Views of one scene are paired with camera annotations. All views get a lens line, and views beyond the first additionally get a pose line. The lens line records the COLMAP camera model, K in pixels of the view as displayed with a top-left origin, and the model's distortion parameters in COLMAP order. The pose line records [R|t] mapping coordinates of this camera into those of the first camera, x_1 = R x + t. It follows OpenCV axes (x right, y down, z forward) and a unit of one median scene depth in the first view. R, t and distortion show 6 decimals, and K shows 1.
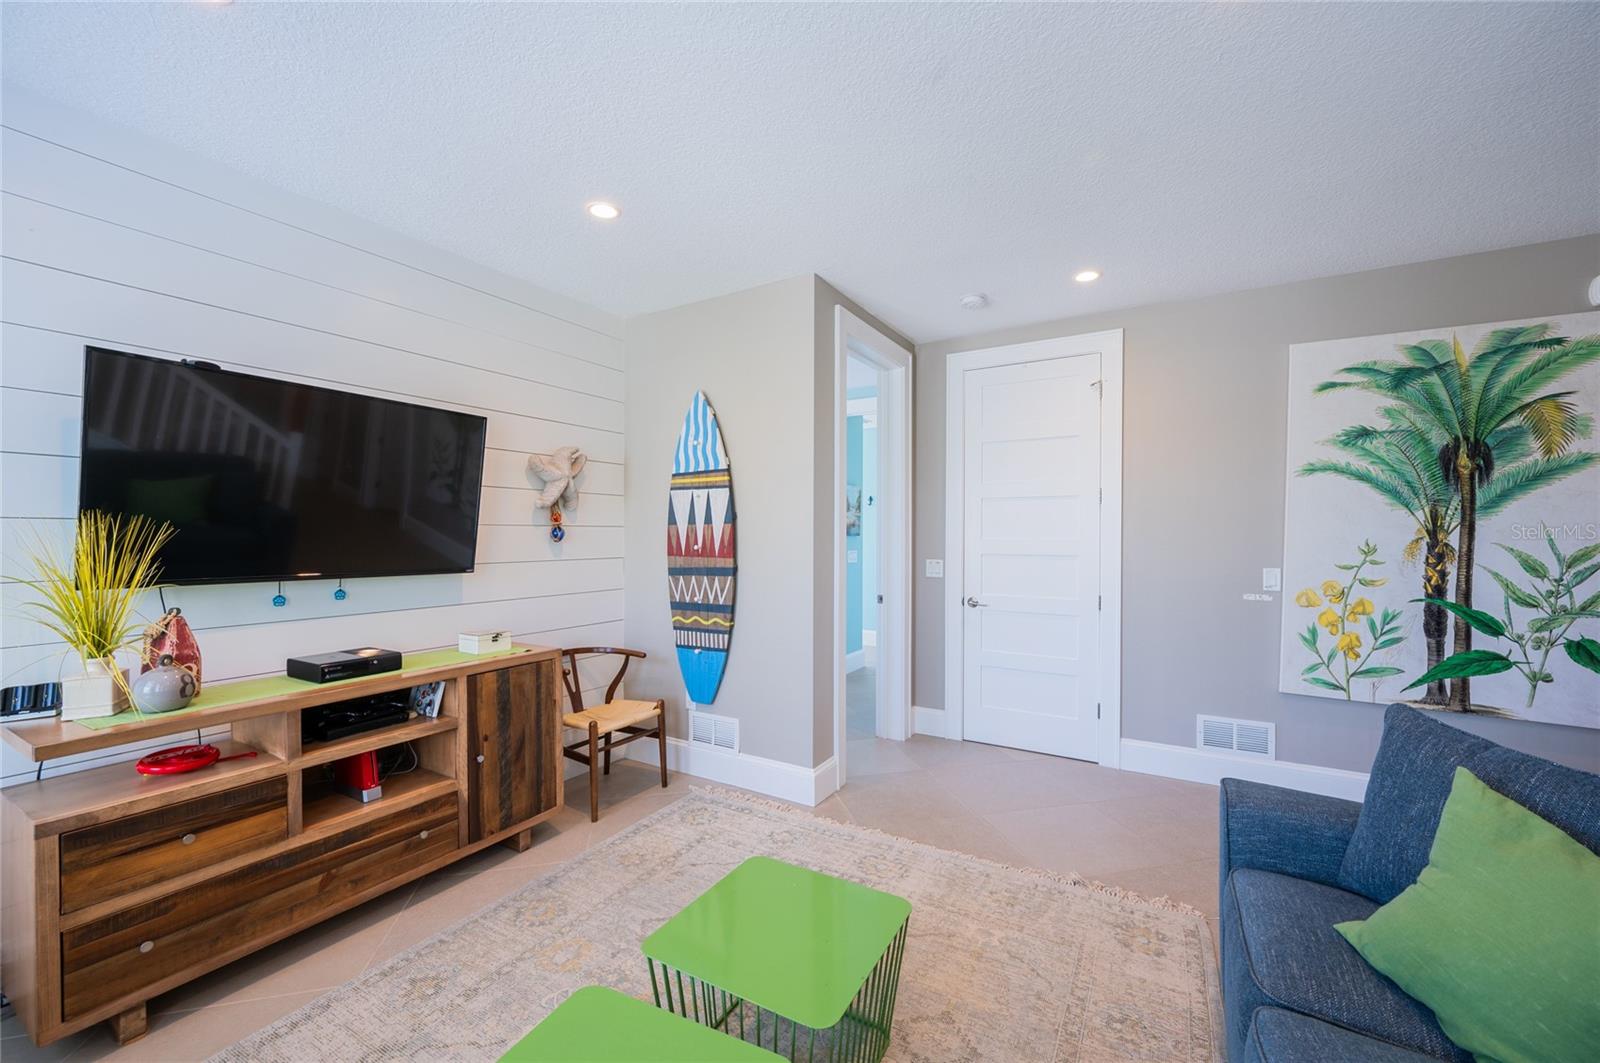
lens RADIAL K [[632.2, 0, 797.9], [0, 632.2, 541.4], [0, 0, 1]] dist [-0.000616, 0.000374]
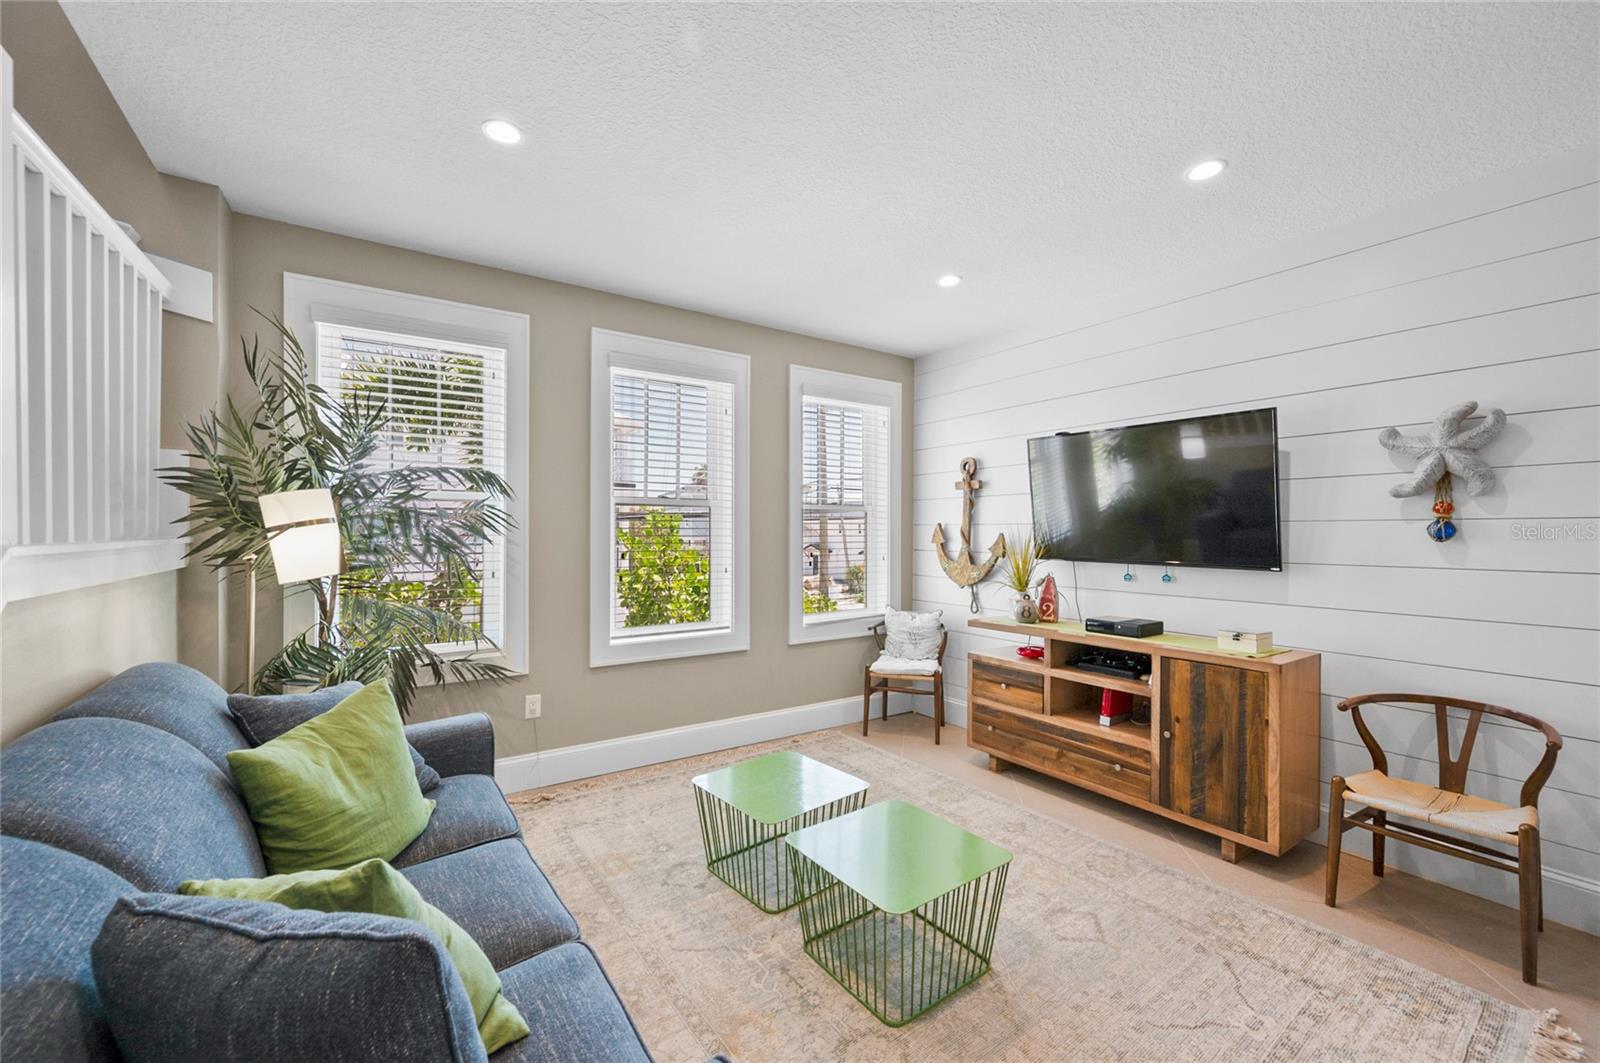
lens RADIAL K [[632.2, 0, 796.7], [0, 632.2, 529.1], [0, 0, 1]] dist [-0.000616, 0.000374]
pose [[-0.414920, -0.000552, -0.909858, 0.764178], [-0.007526, 0.999968, 0.002826, -0.013530], [0.909827, 0.008020, -0.414910, 0.856190]]
